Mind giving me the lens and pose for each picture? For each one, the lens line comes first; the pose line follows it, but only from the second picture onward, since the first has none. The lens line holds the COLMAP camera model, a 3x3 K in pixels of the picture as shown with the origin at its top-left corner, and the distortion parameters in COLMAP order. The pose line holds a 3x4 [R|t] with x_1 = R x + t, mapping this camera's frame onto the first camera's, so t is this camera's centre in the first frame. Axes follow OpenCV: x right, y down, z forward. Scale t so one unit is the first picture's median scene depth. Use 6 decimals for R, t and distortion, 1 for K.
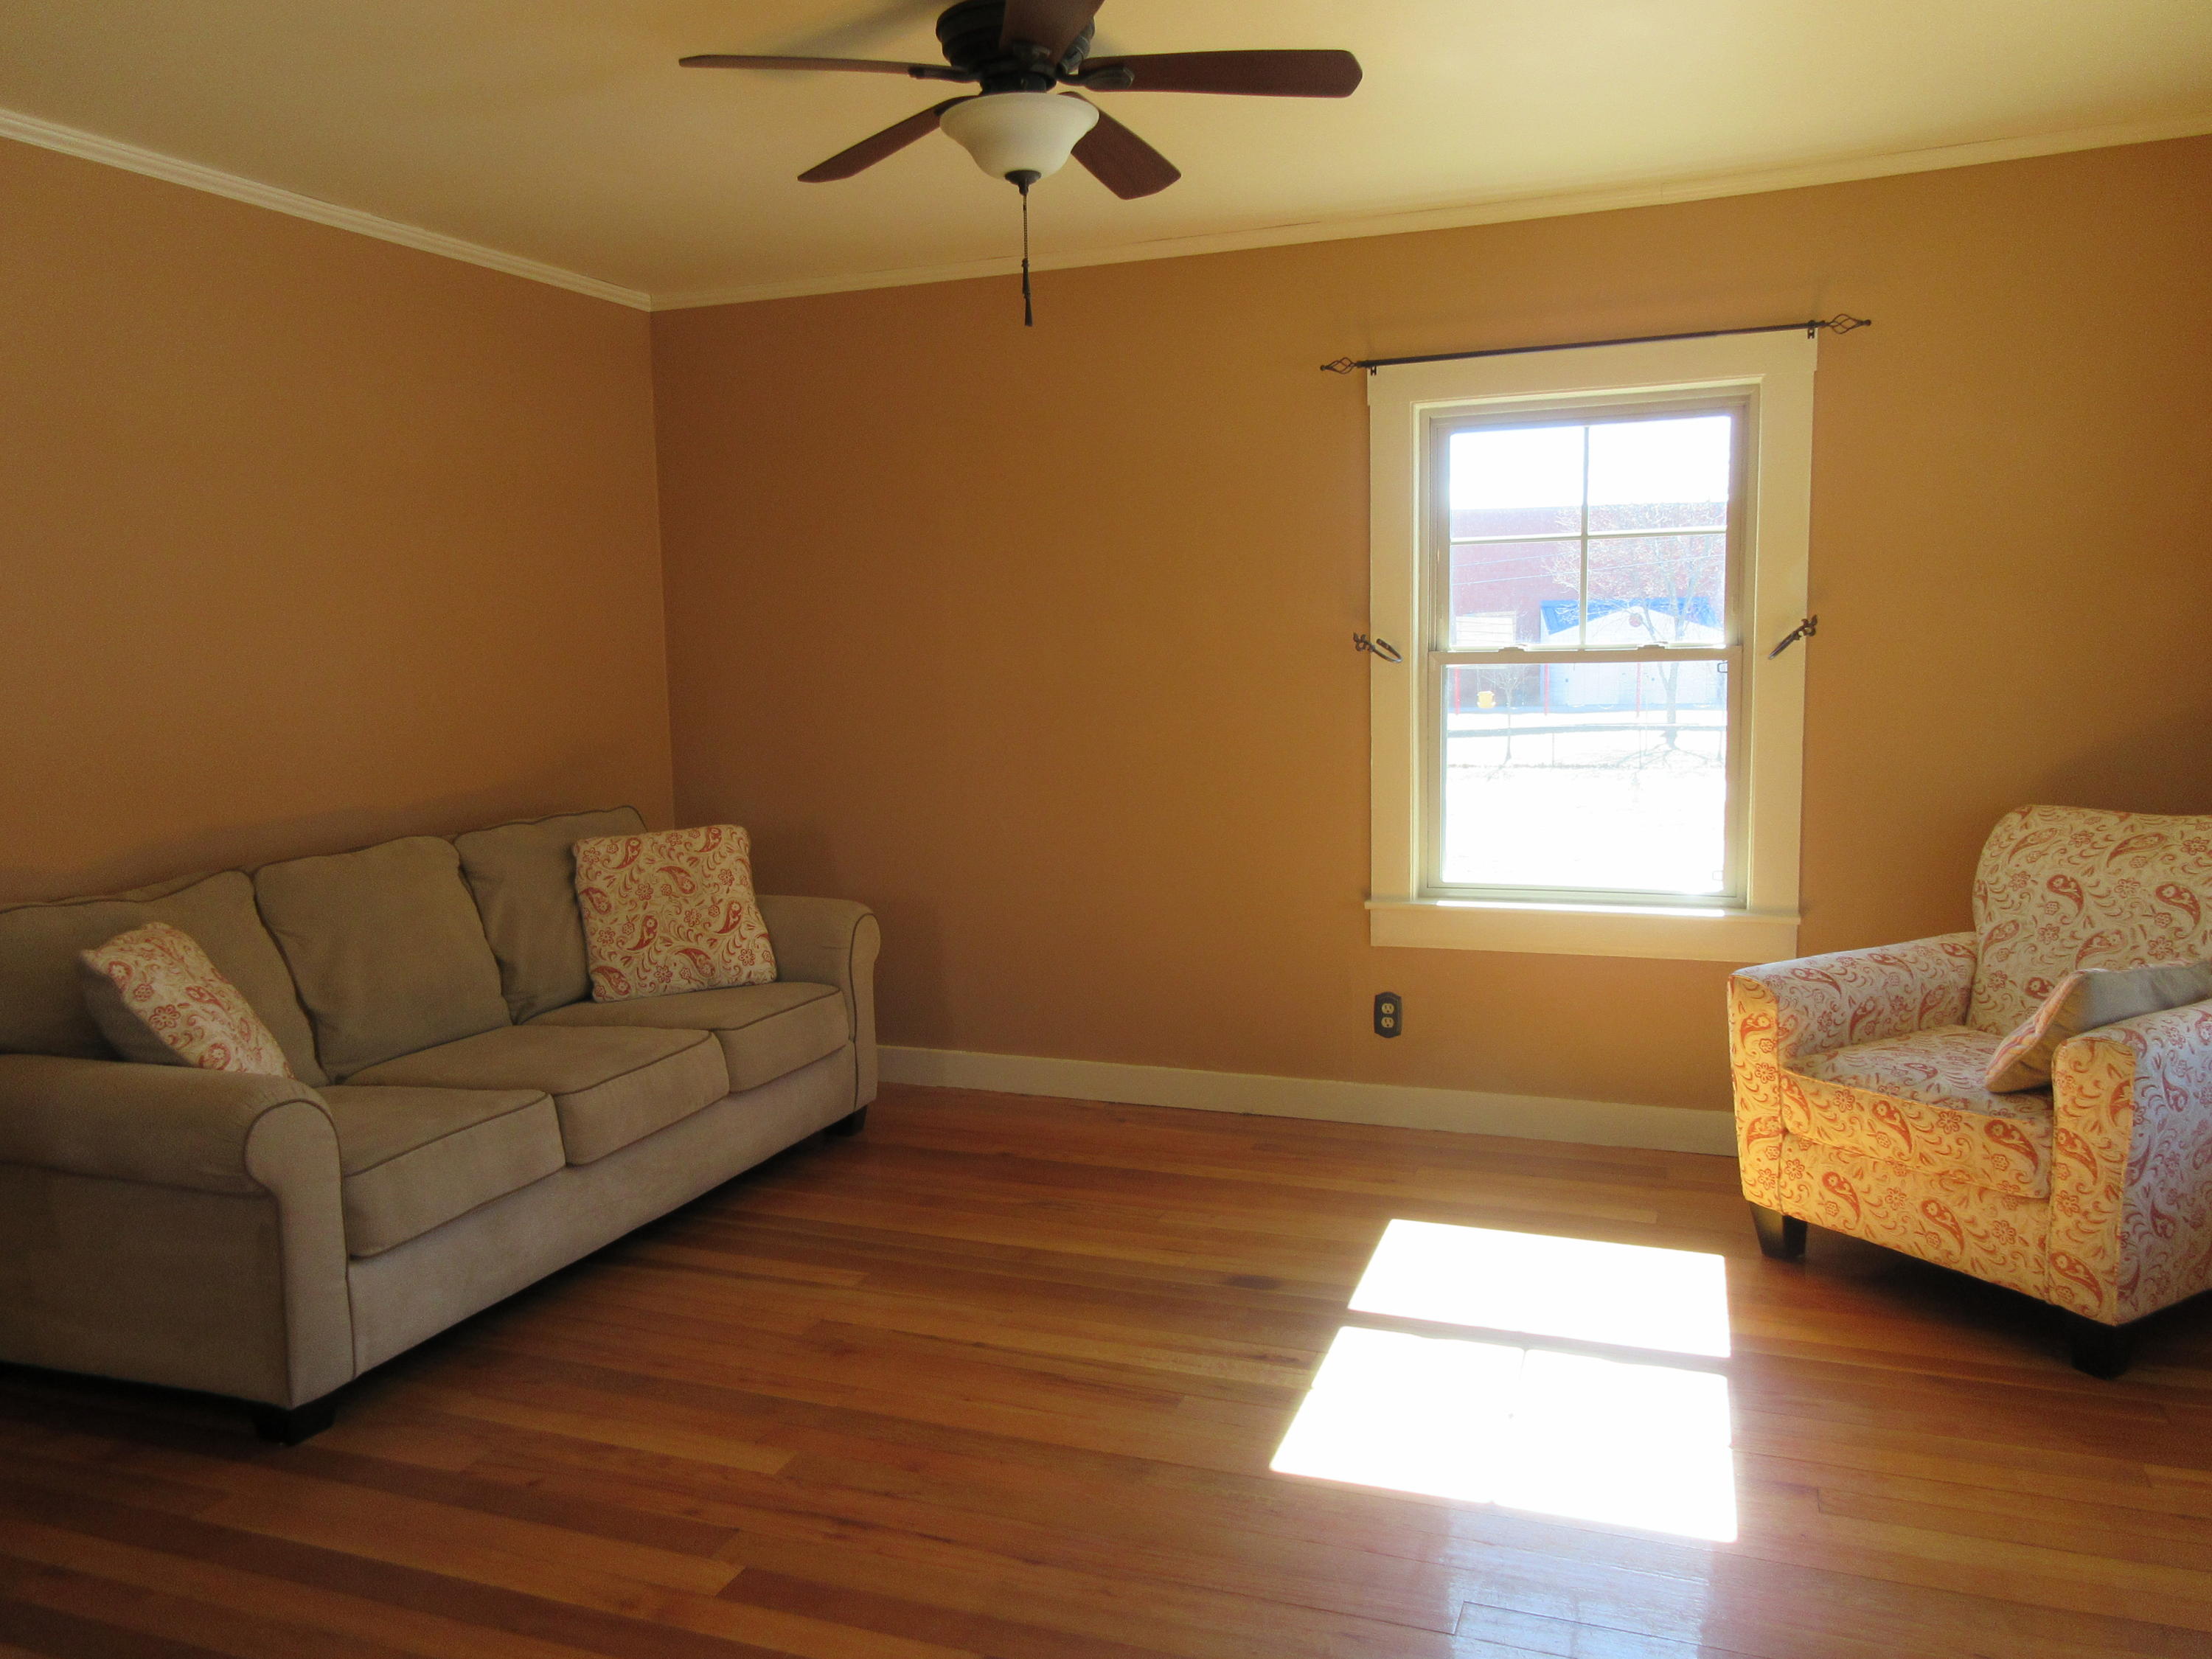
lens RADIAL K [[1661.8, 0, 1106.0], [0, 1661.8, 829.5], [0, 0, 1]] dist [0.006891, 0.000967]
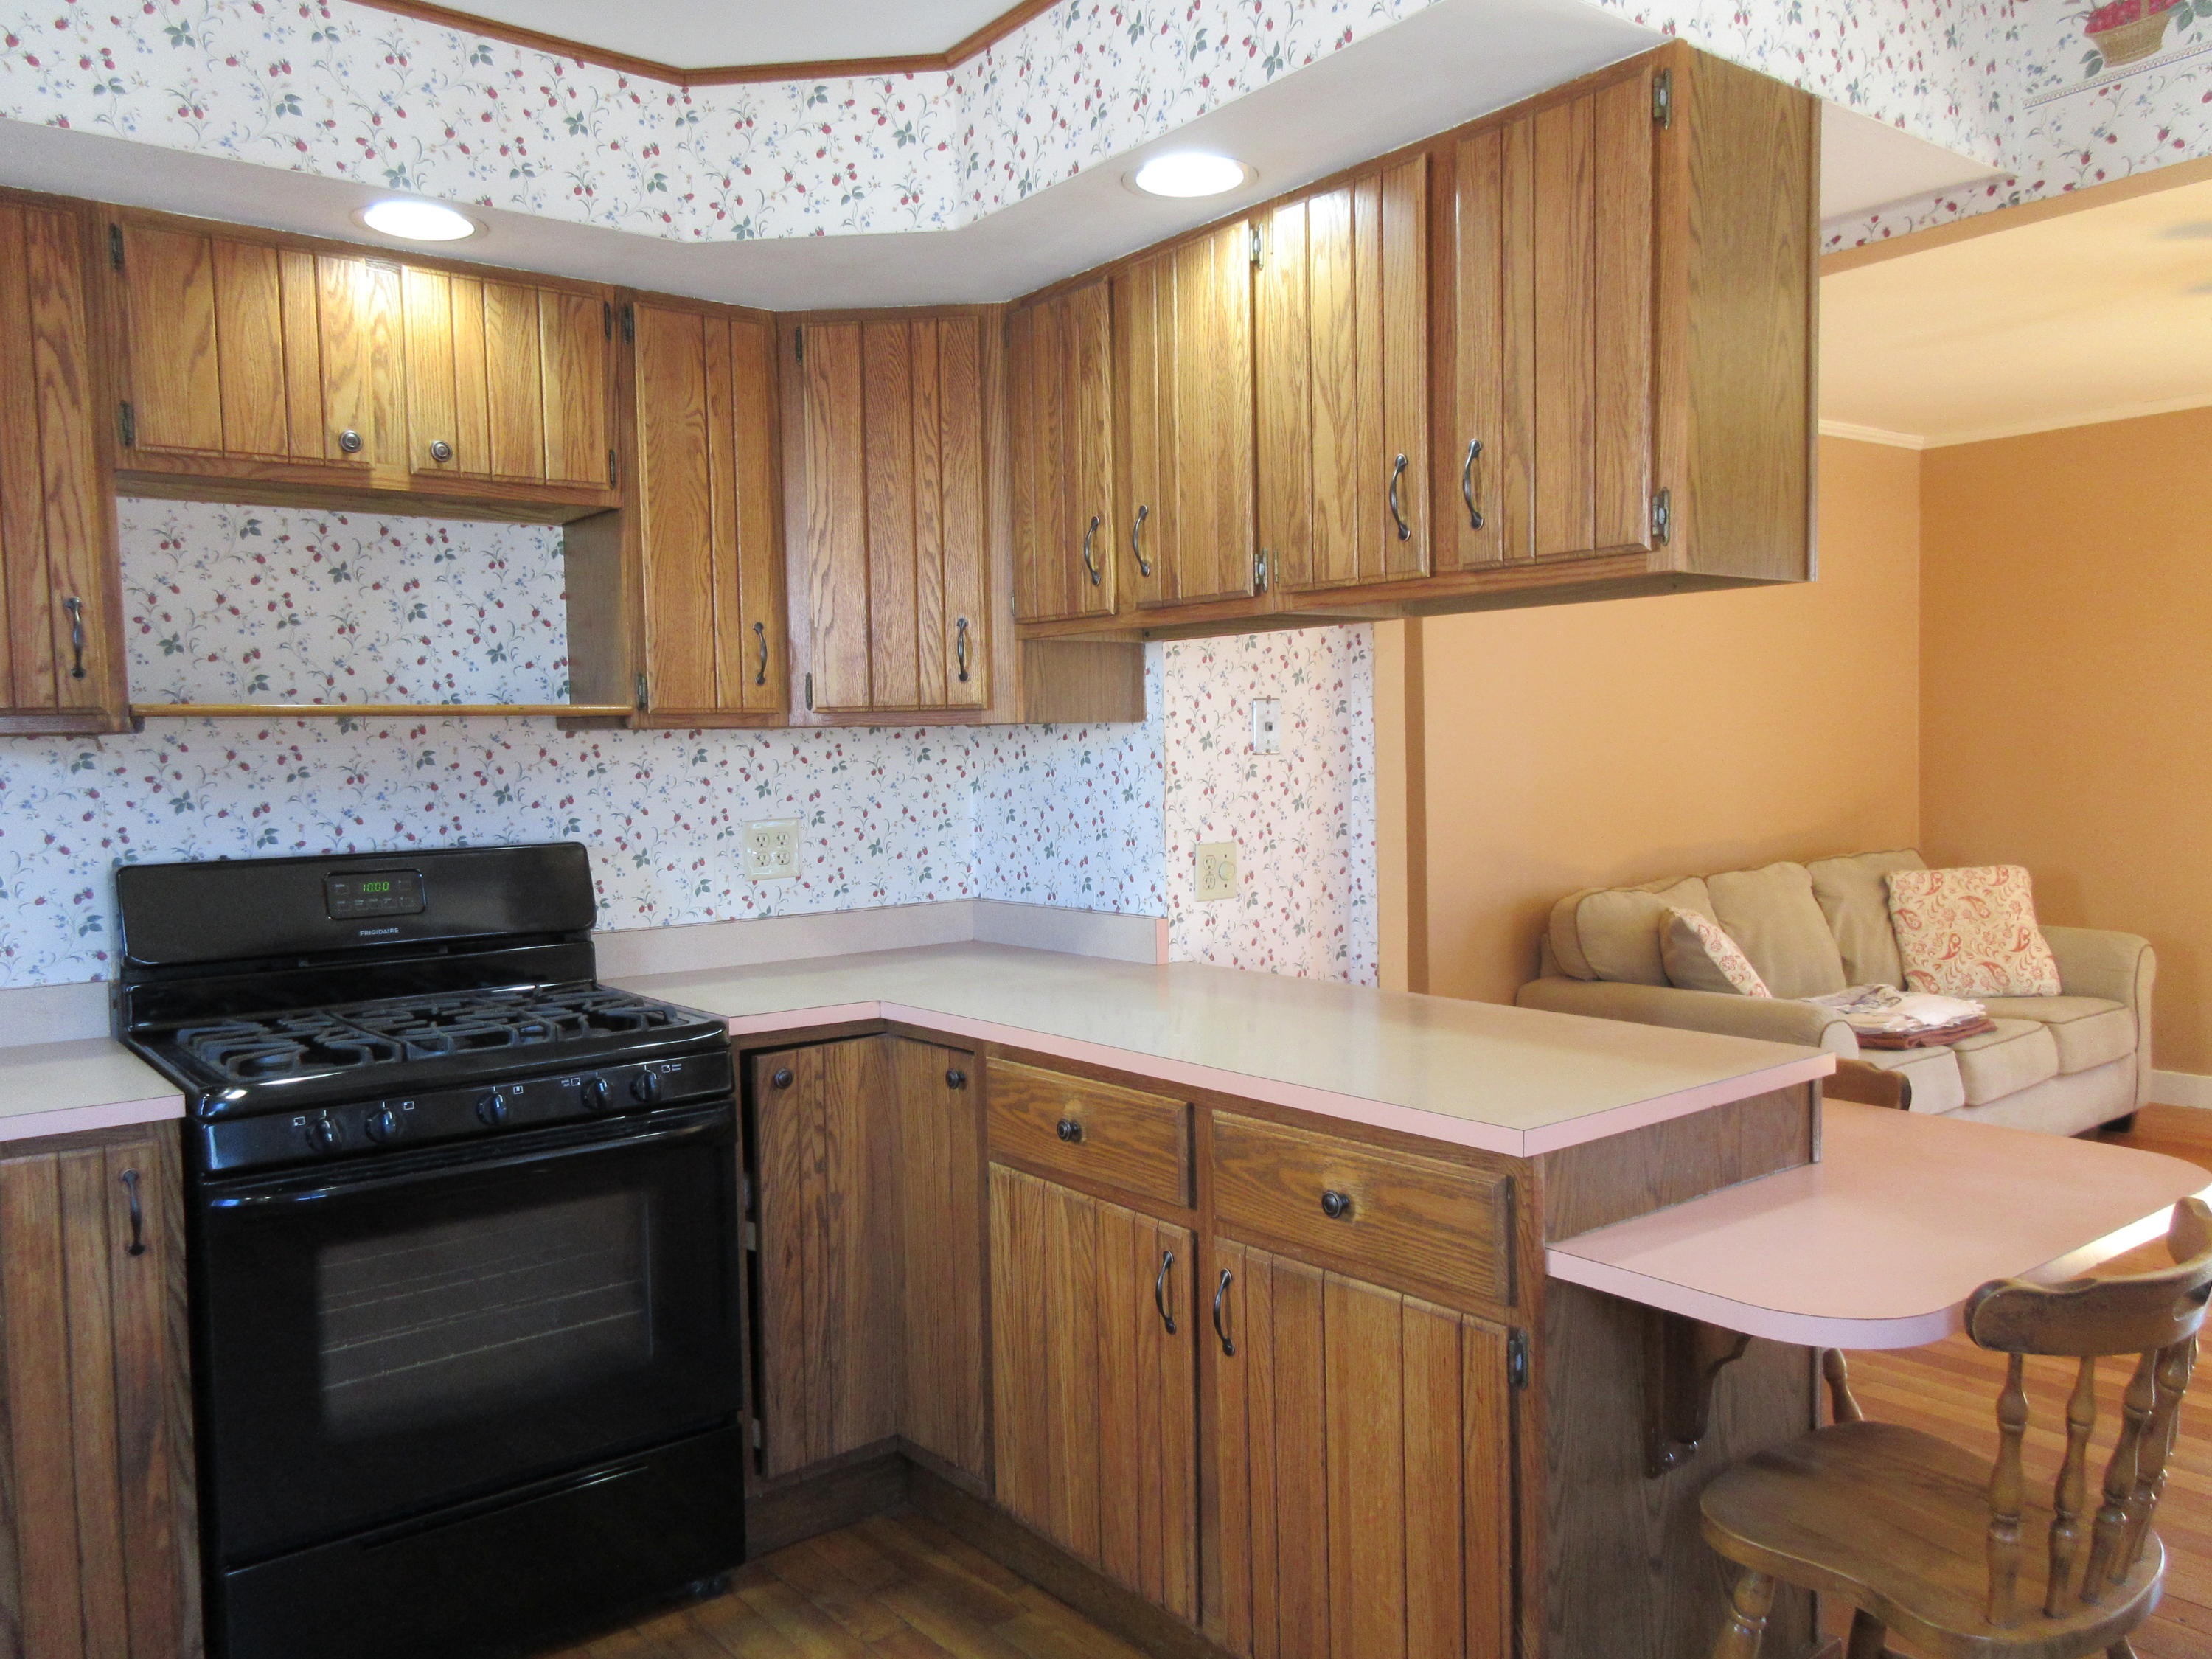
lens RADIAL K [[1661.8, 0, 1106.0], [0, 1661.8, 829.5], [0, 0, 1]] dist [0.006891, 0.000967]
pose [[0.866128, 0.025795, -0.499156, -0.204020], [-0.048992, 0.998240, -0.033425, 0.046757], [0.497415, 0.053405, 0.865867, -0.413447]]
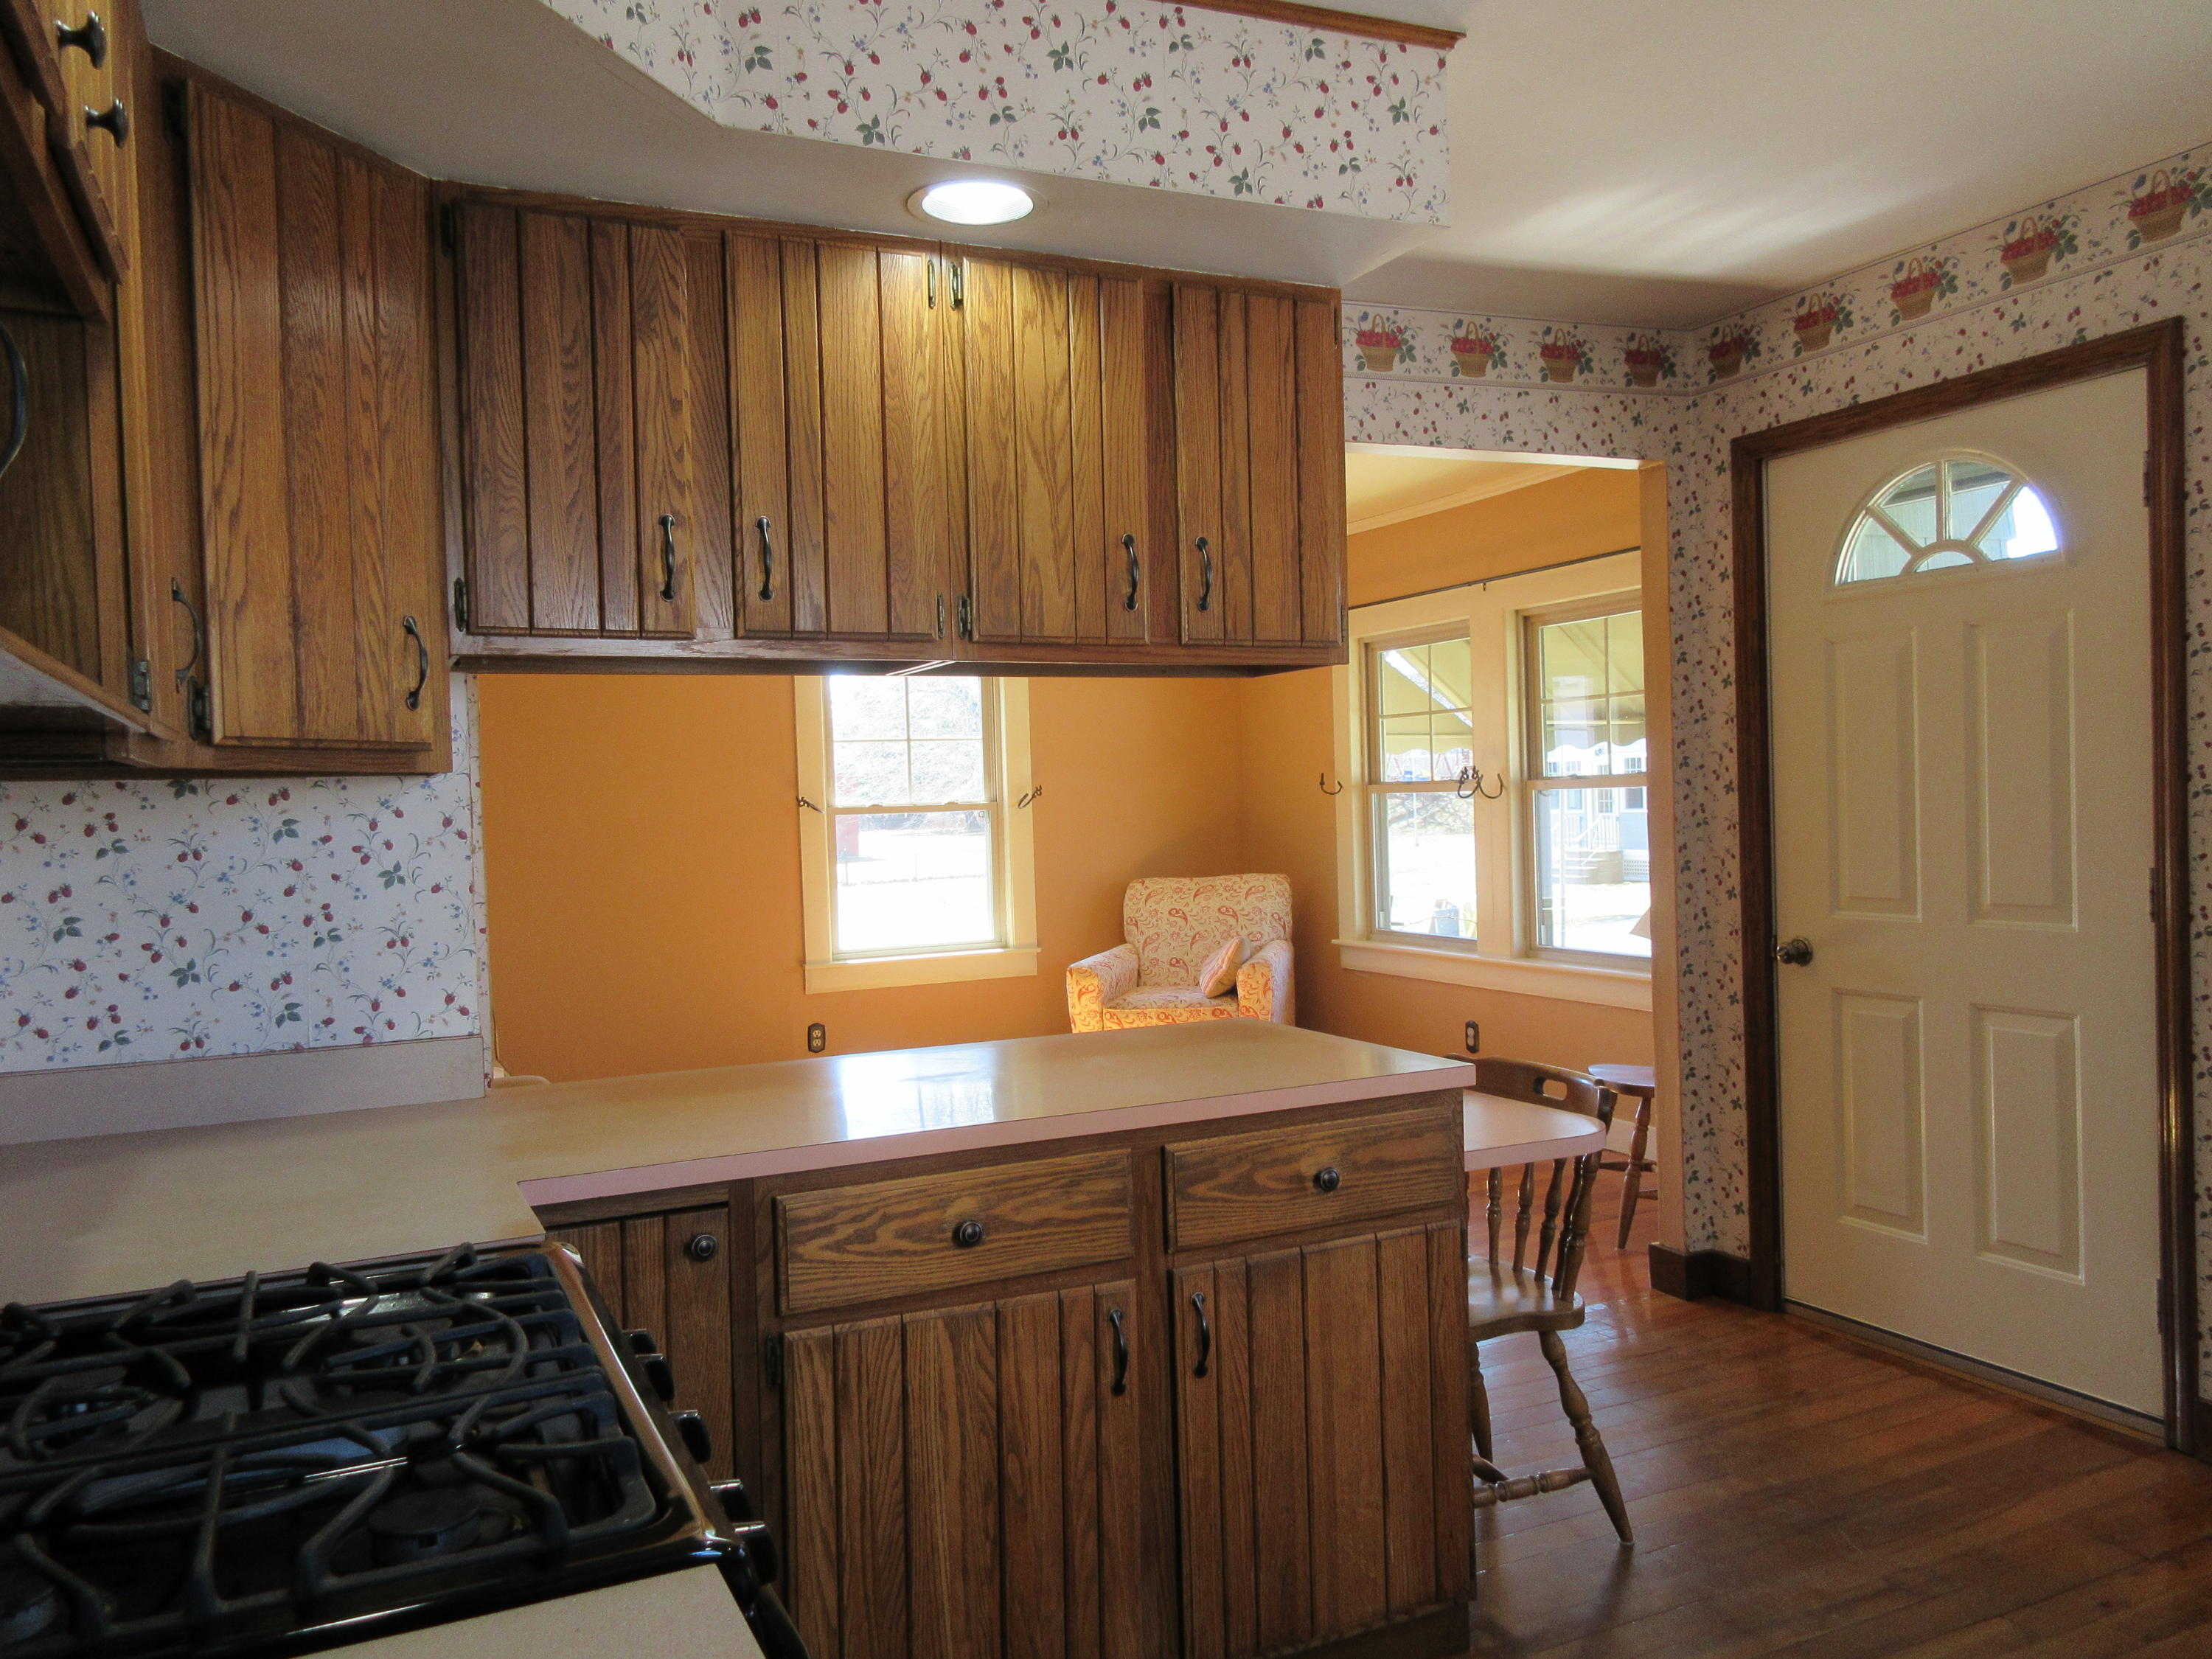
lens RADIAL K [[1661.8, 0, 1106.0], [0, 1661.8, 829.5], [0, 0, 1]] dist [0.006891, 0.000967]
pose [[0.685833, -0.016889, 0.727563, -0.815011], [0.095044, 0.993247, -0.066537, 0.048800], [-0.721526, 0.114783, 0.682806, -0.304181]]
